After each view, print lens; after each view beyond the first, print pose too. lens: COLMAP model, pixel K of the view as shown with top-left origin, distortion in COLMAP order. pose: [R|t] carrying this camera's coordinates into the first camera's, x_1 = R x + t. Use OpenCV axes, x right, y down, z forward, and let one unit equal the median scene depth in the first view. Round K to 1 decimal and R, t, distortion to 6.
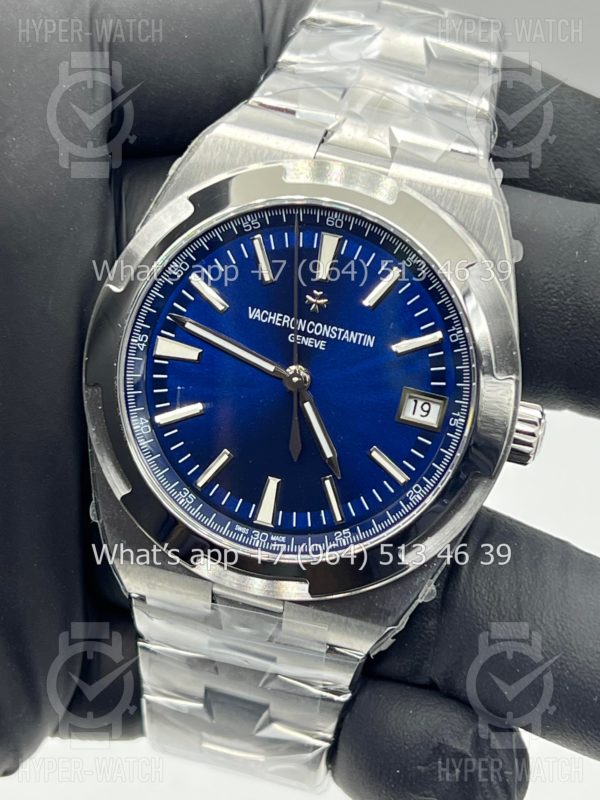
lens RADIAL K [[1914.7, 0, 300.0], [0, 1914.7, 400.0], [0, 0, 1]] dist [0.314992, -0.204662]
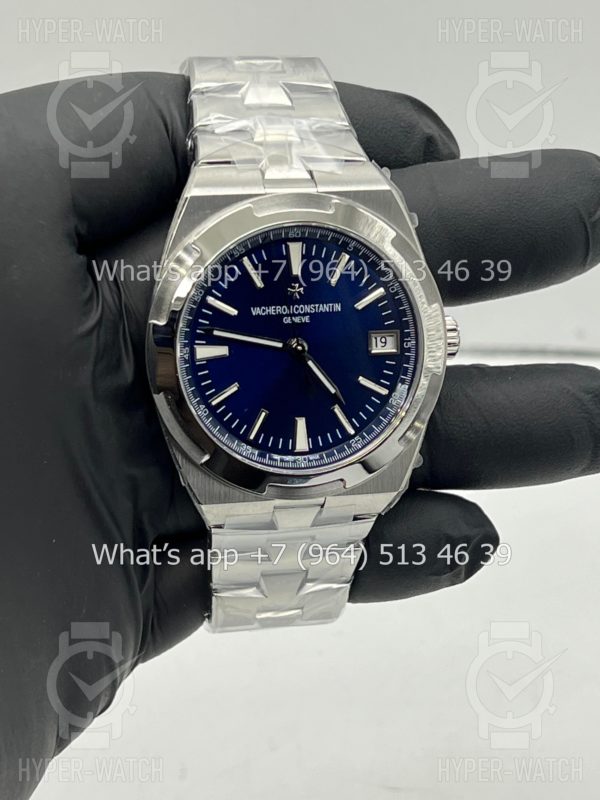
lens RADIAL K [[1914.7, 0, 300.0], [0, 1914.7, 400.0], [0, 0, 1]] dist [0.314992, -0.204662]
pose [[0.905777, -0.297411, 0.301851, -0.440882], [0.263588, 0.953183, 0.148201, -0.183774], [-0.331796, -0.054673, 0.941766, -0.344226]]
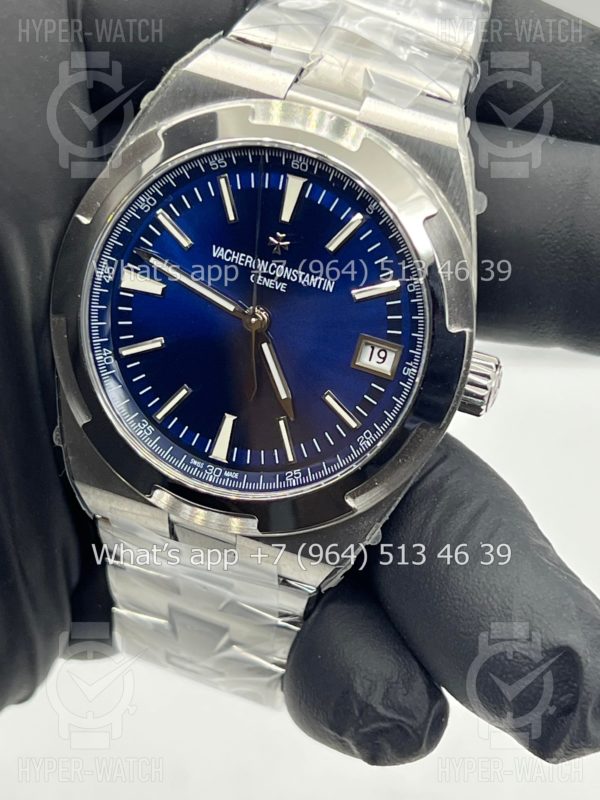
lens RADIAL K [[1914.7, 0, 300.0], [0, 1914.7, 400.0], [0, 0, 1]] dist [0.314992, -0.204662]
pose [[0.994928, 0.054970, -0.084245, 0.108622], [-0.047460, 0.994929, 0.088682, -0.059378], [0.088693, -0.084234, 0.992491, -0.005746]]
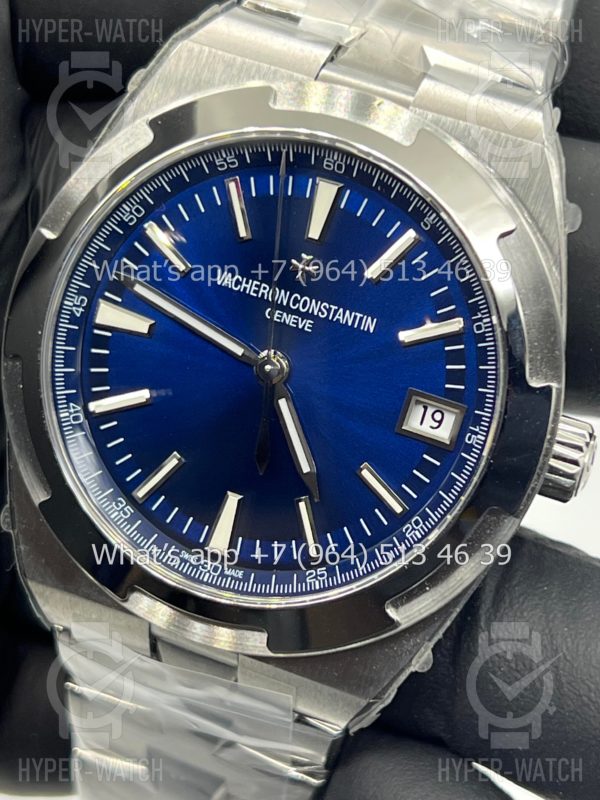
lens RADIAL K [[1914.7, 0, 300.0], [0, 1914.7, 400.0], [0, 0, 1]] dist [0.314992, -0.204662]
pose [[0.993511, 0.071012, -0.088839, 0.078364], [-0.069547, 0.997388, 0.019484, -0.013654], [0.089991, -0.013179, 0.995855, 0.236520]]
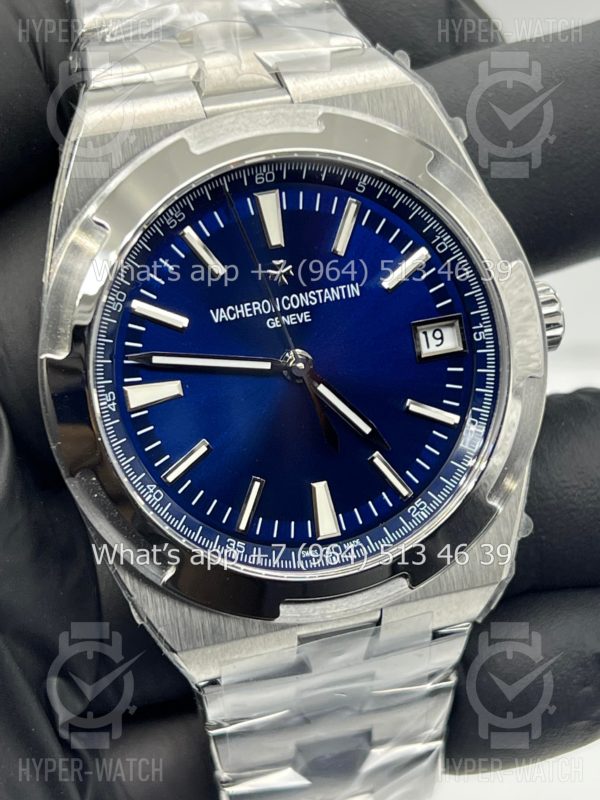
lens RADIAL K [[1914.7, 0, 300.0], [0, 1914.7, 400.0], [0, 0, 1]] dist [0.314992, -0.204662]
pose [[0.862201, -0.411706, 0.295140, -0.257193], [0.402537, 0.910542, 0.094217, -0.076285], [-0.307527, 0.037571, 0.950797, 0.191486]]
